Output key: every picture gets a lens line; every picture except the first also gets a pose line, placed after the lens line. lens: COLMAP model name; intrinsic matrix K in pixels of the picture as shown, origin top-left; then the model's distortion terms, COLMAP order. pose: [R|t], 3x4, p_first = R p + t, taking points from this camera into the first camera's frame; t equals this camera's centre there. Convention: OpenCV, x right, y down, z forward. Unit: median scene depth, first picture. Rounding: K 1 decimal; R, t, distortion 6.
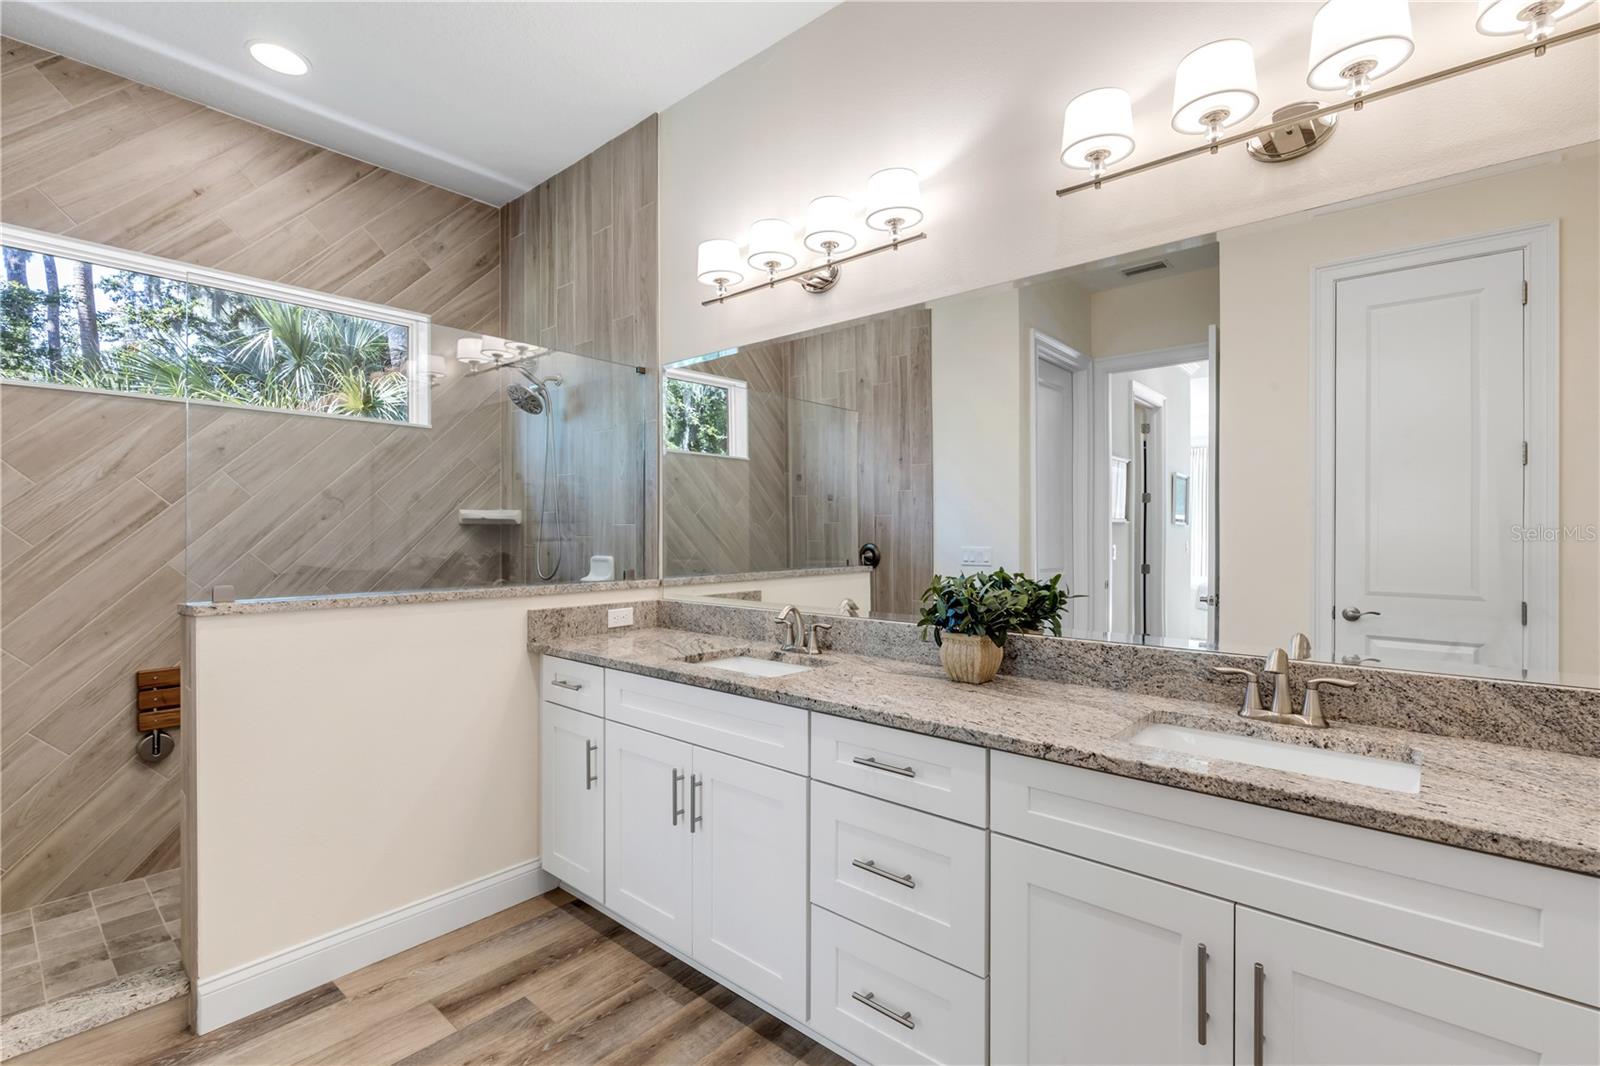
lens RADIAL K [[720.5, 0, 801.5], [0, 720.5, 534.0], [0, 0, 1]] dist [0.009319, -0.003426]
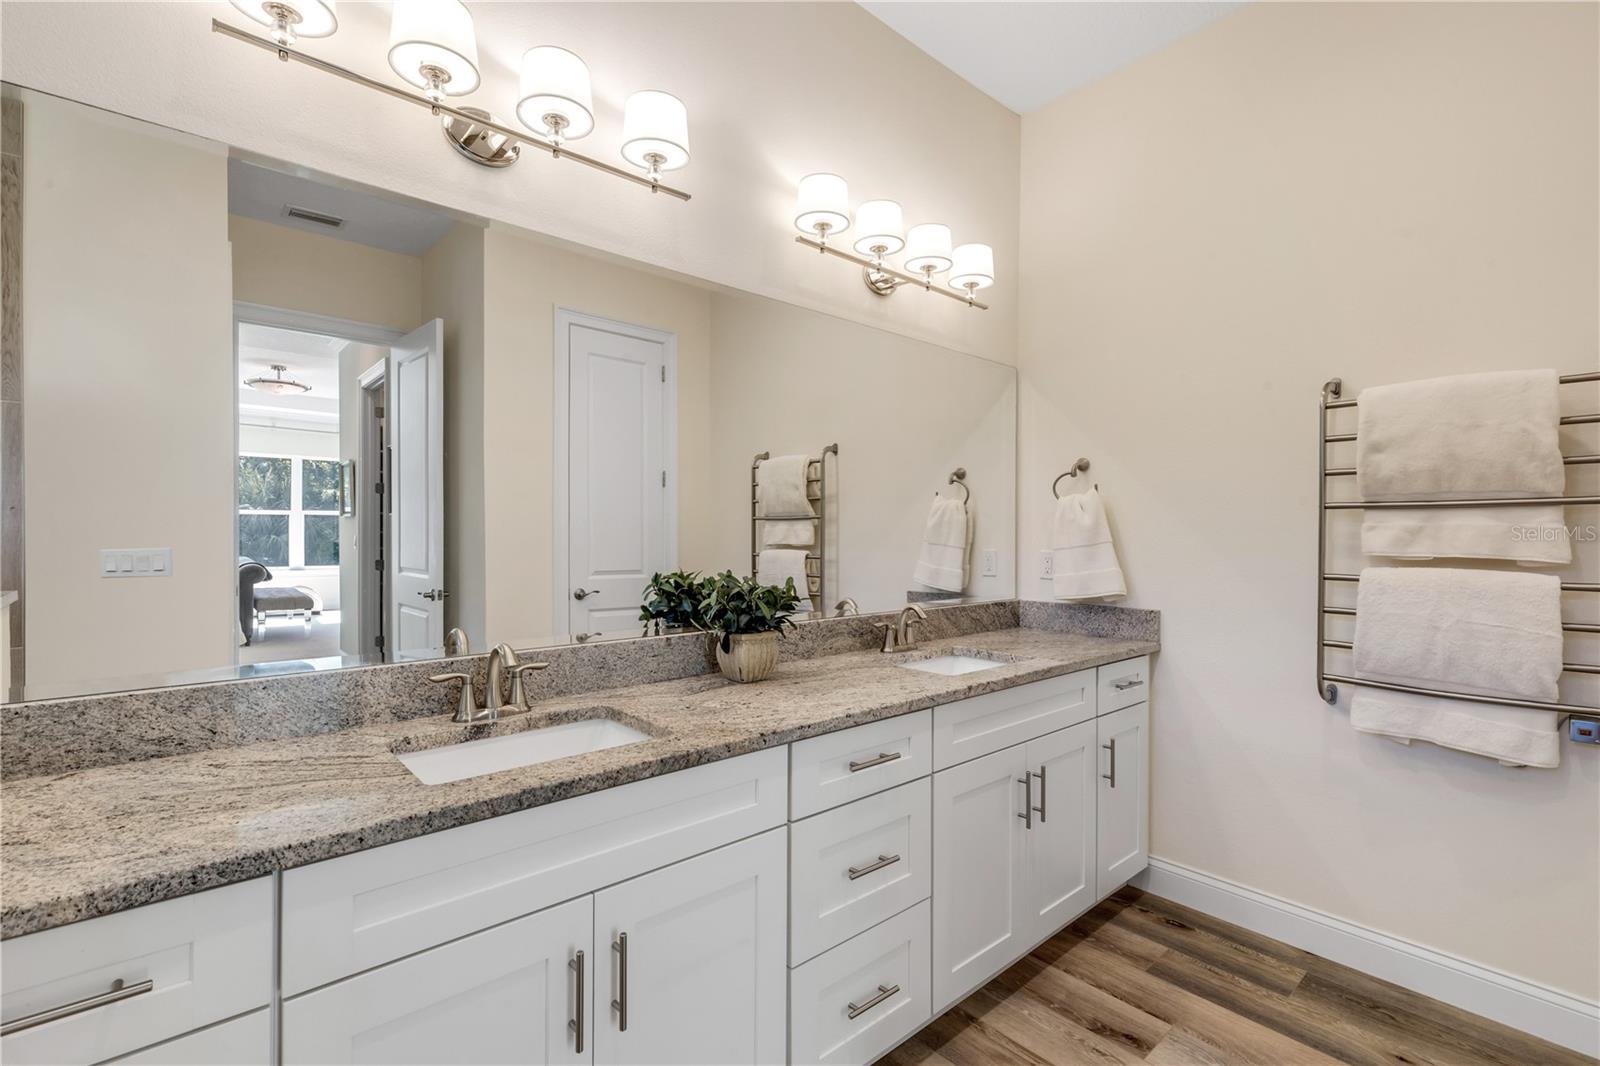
lens RADIAL K [[720.5, 0, 801.5], [0, 720.5, 534.0], [0, 0, 1]] dist [0.009319, -0.003426]
pose [[0.141220, -0.005013, 0.989966, -0.737663], [-0.002707, 0.999981, 0.005450, -0.003614], [-0.989974, -0.003450, 0.141204, 0.779970]]
